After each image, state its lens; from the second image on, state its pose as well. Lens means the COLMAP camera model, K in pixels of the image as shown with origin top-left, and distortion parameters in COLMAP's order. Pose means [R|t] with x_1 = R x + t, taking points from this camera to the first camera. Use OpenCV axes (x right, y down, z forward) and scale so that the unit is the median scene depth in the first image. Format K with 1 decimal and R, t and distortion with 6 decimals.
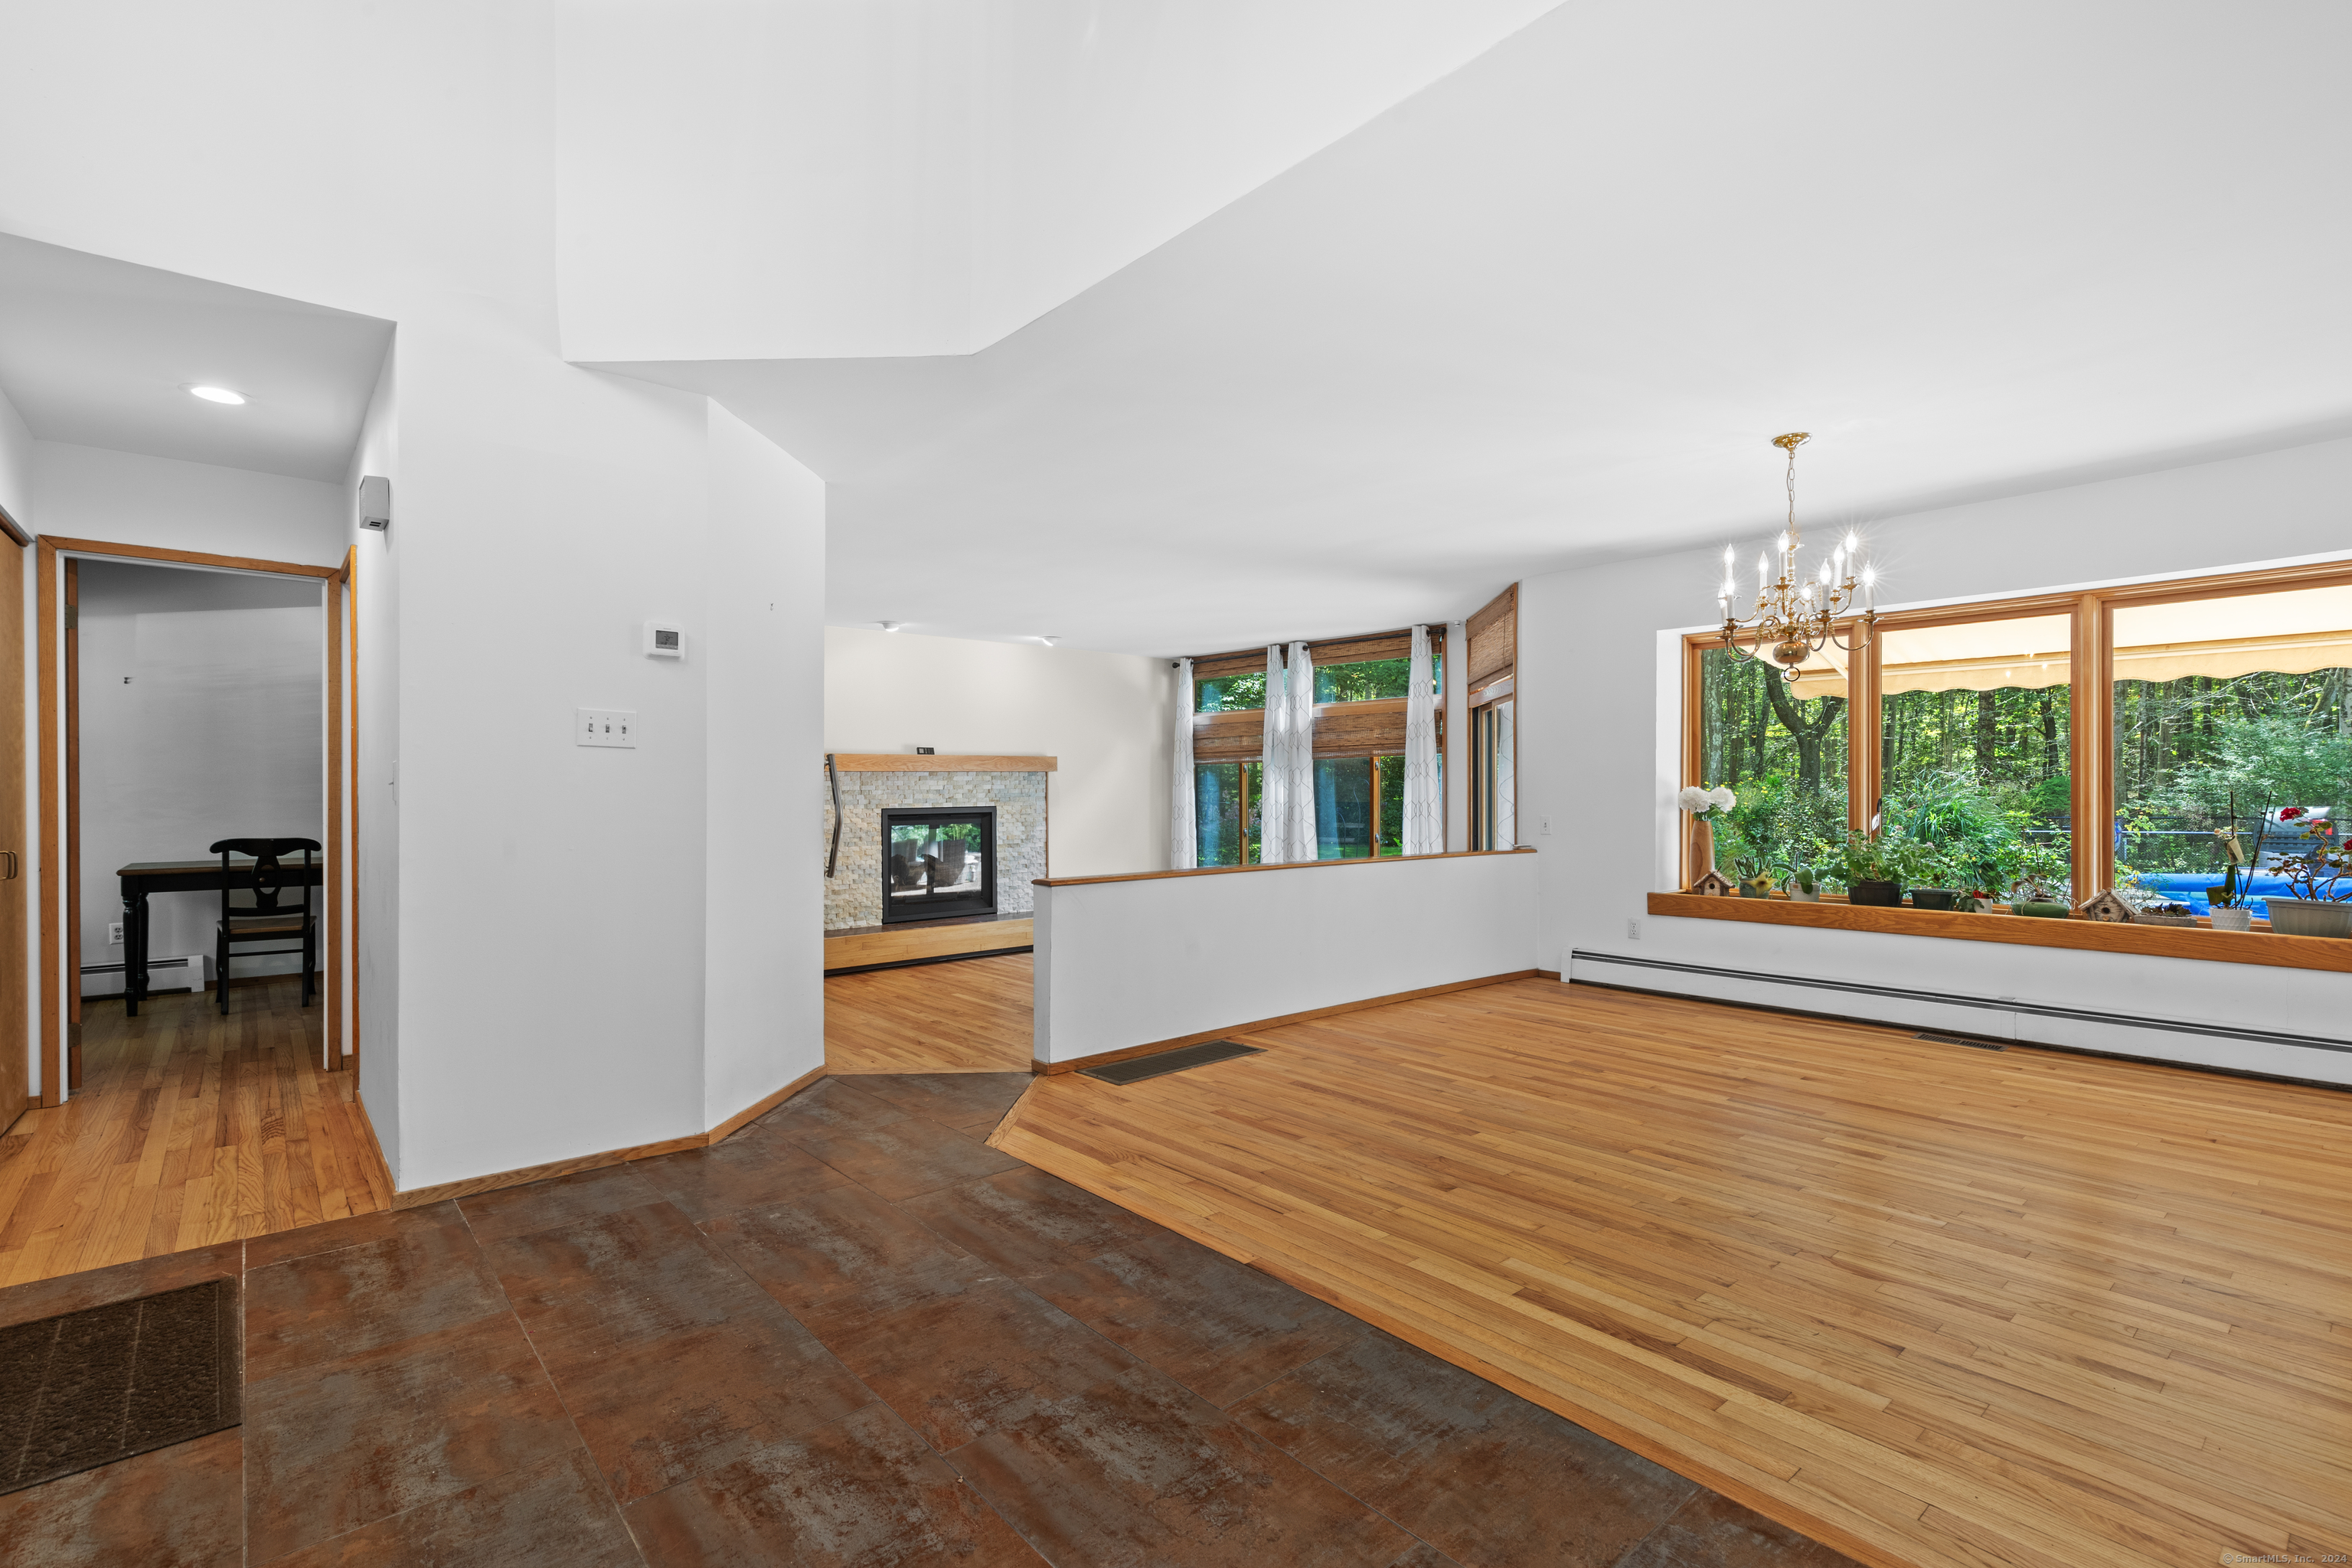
lens RADIAL K [[1089.4, 0, 1176.0], [0, 1089.4, 784.0], [0, 0, 1]] dist [0.000643, 0.000608]
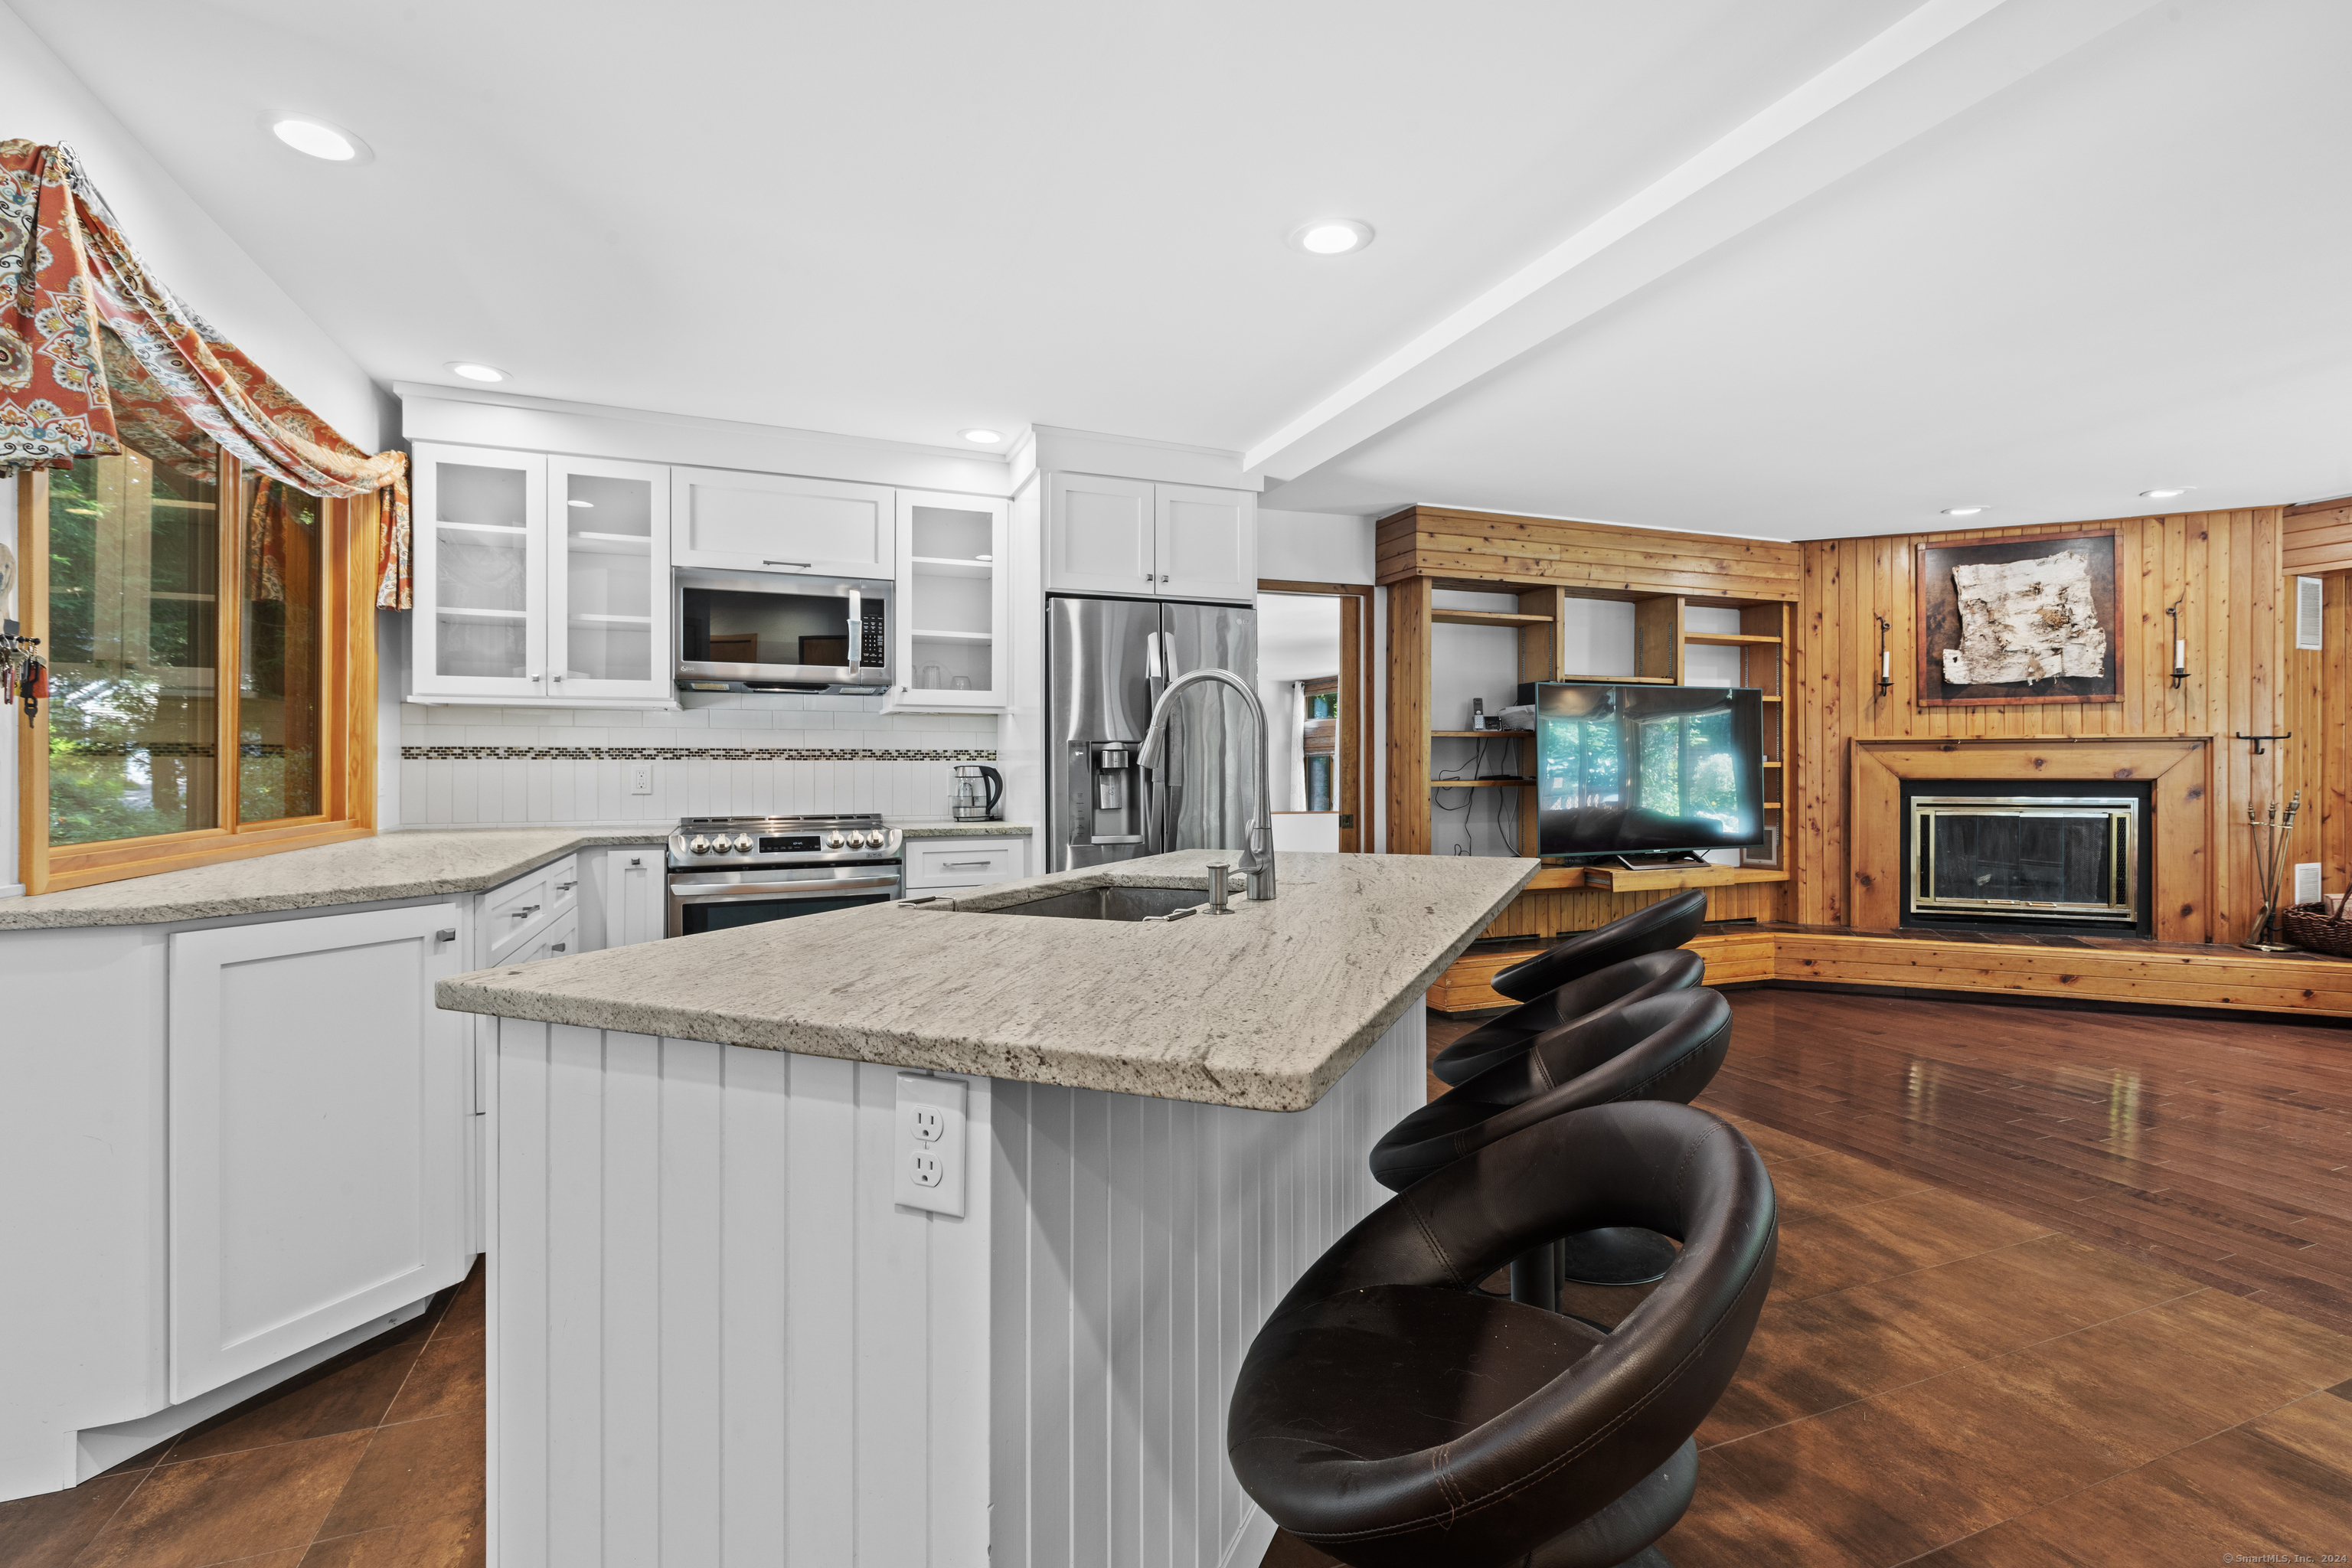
lens RADIAL K [[1075.6, 0, 1187.2], [0, 1075.6, 769.5], [0, 0, 1]] dist [-0.001786, -0.000599]
pose [[0.947258, 0.003800, -0.320449, 0.860700], [-0.003453, 0.999993, 0.001651, -0.004752], [0.320453, -0.000457, 0.947264, -1.005827]]
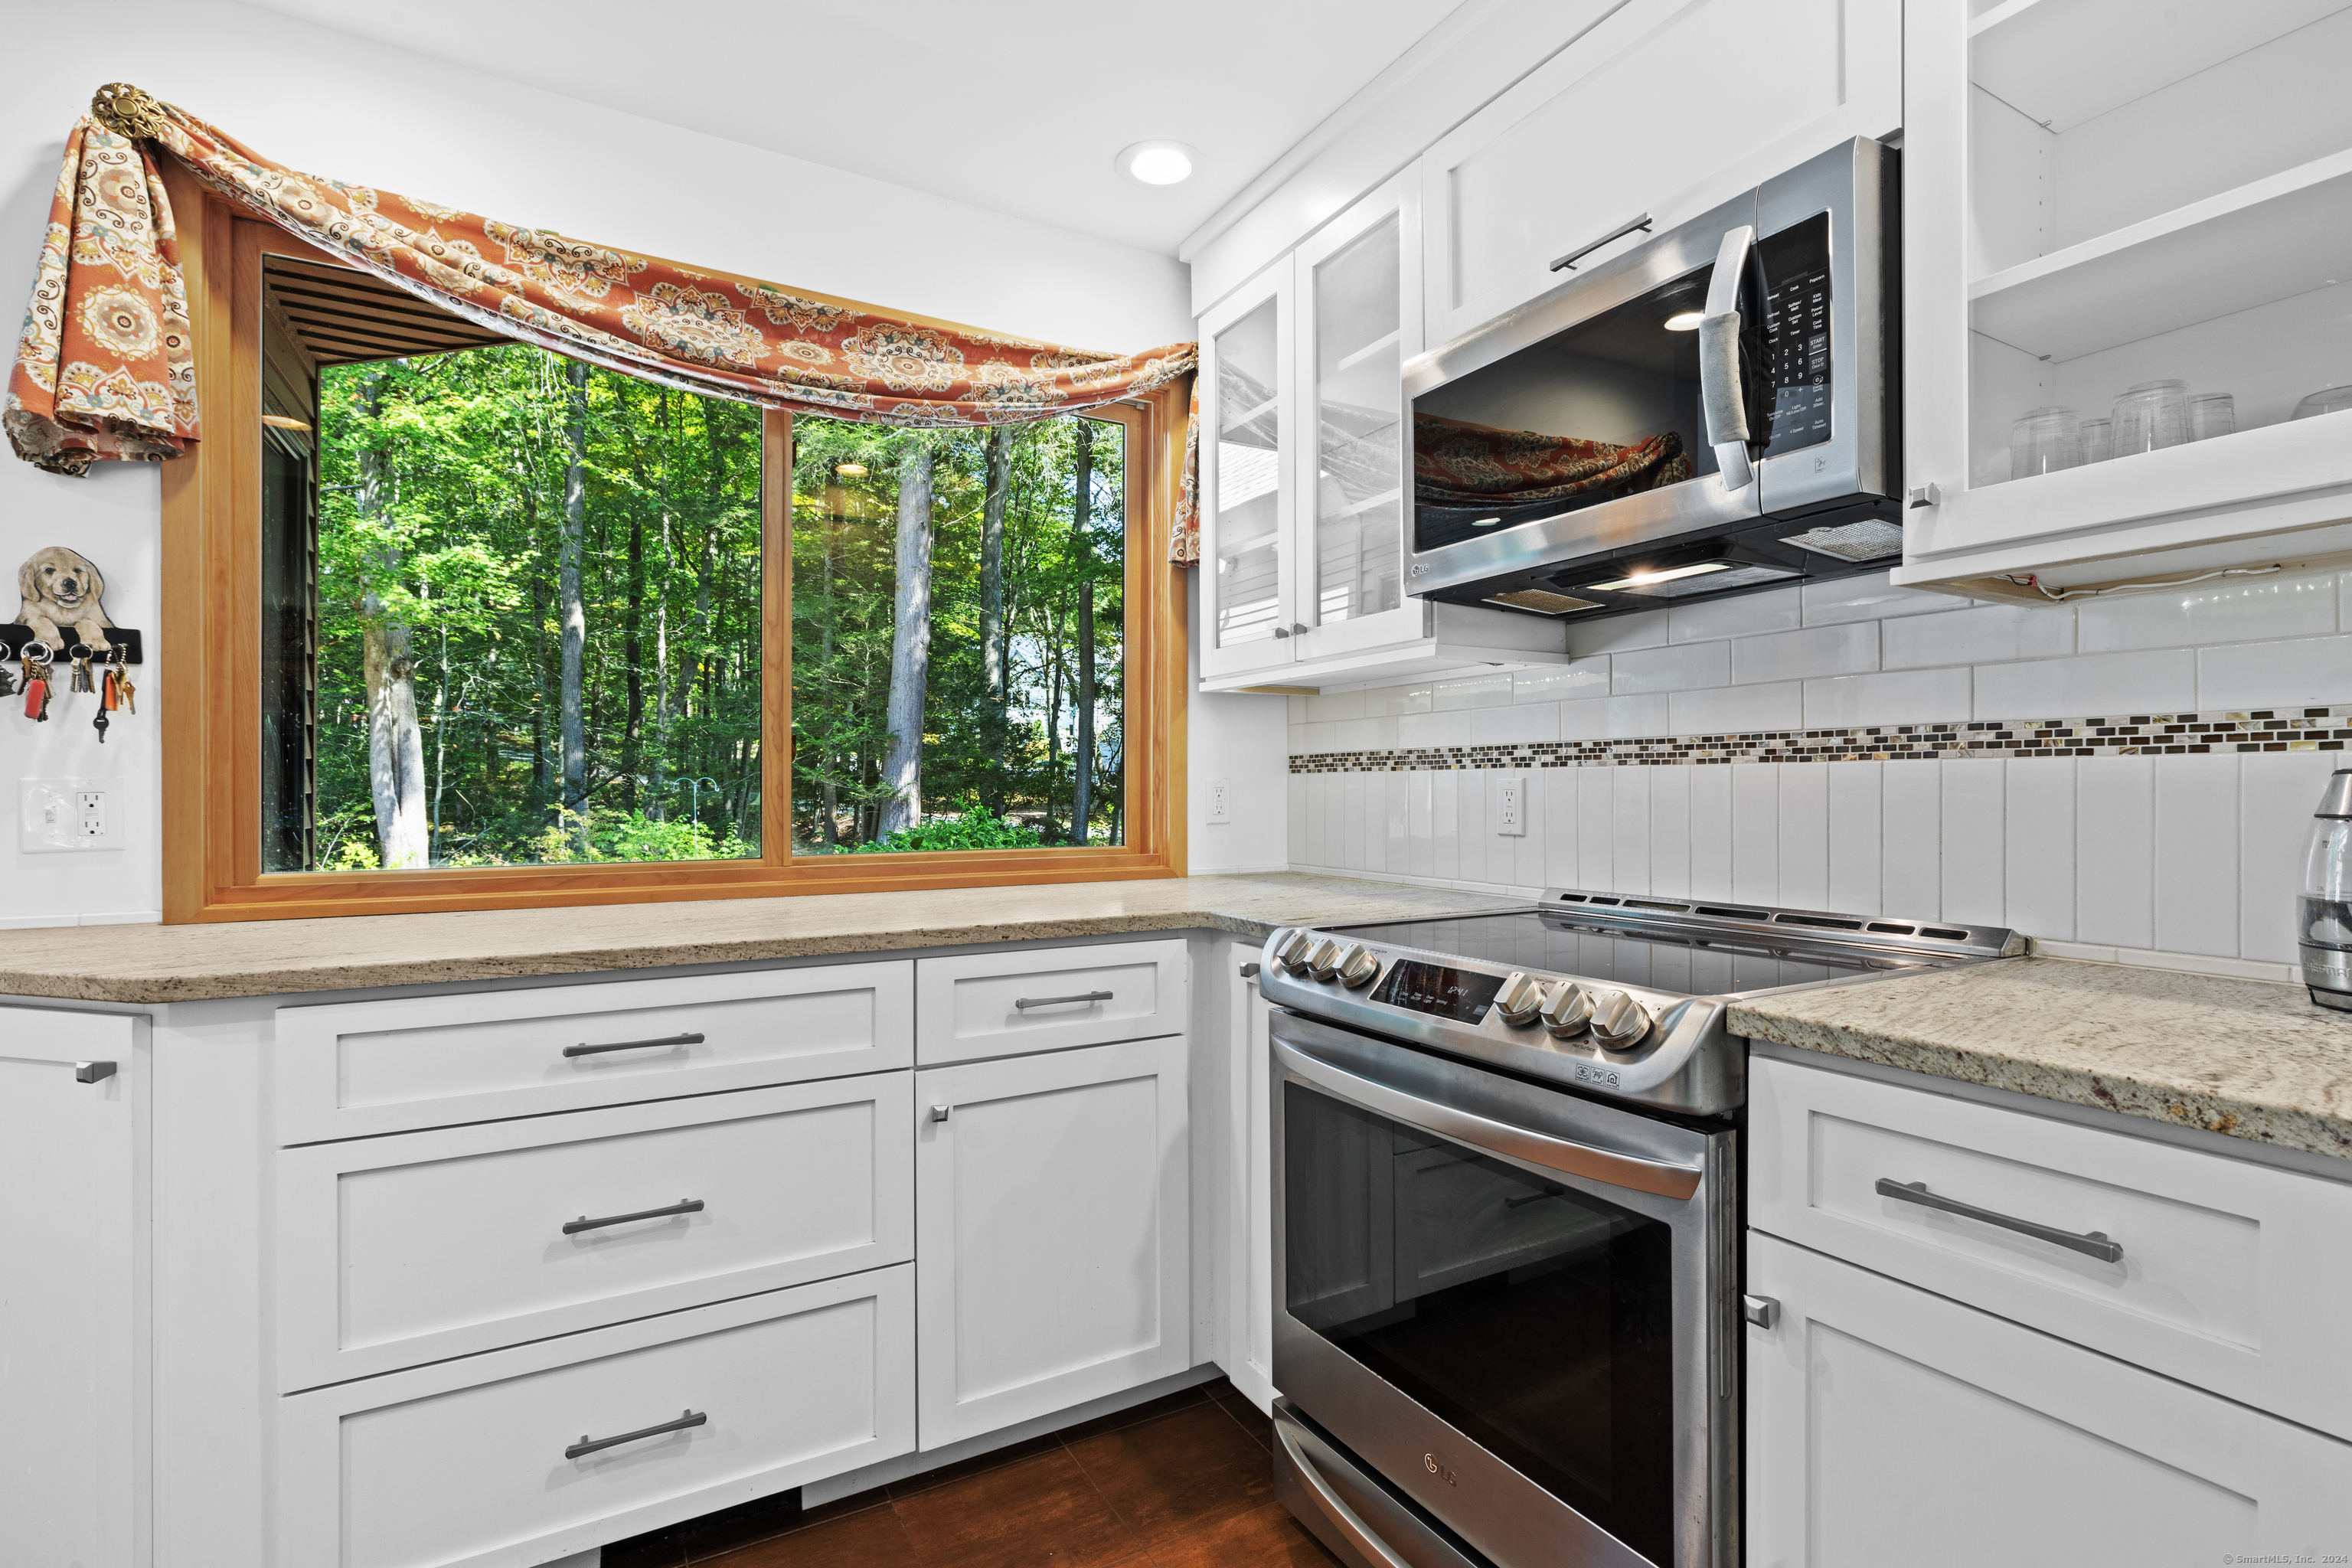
lens RADIAL K [[1105.0, 0, 1191.8], [0, 1105.0, 789.8], [0, 0, 1]] dist [-0.006341, -0.000130]
pose [[-0.186614, 0.004467, -0.982423, 0.597189], [0.000635, 0.999990, 0.004426, -0.002348], [0.982433, 0.000203, -0.186615, -0.251577]]
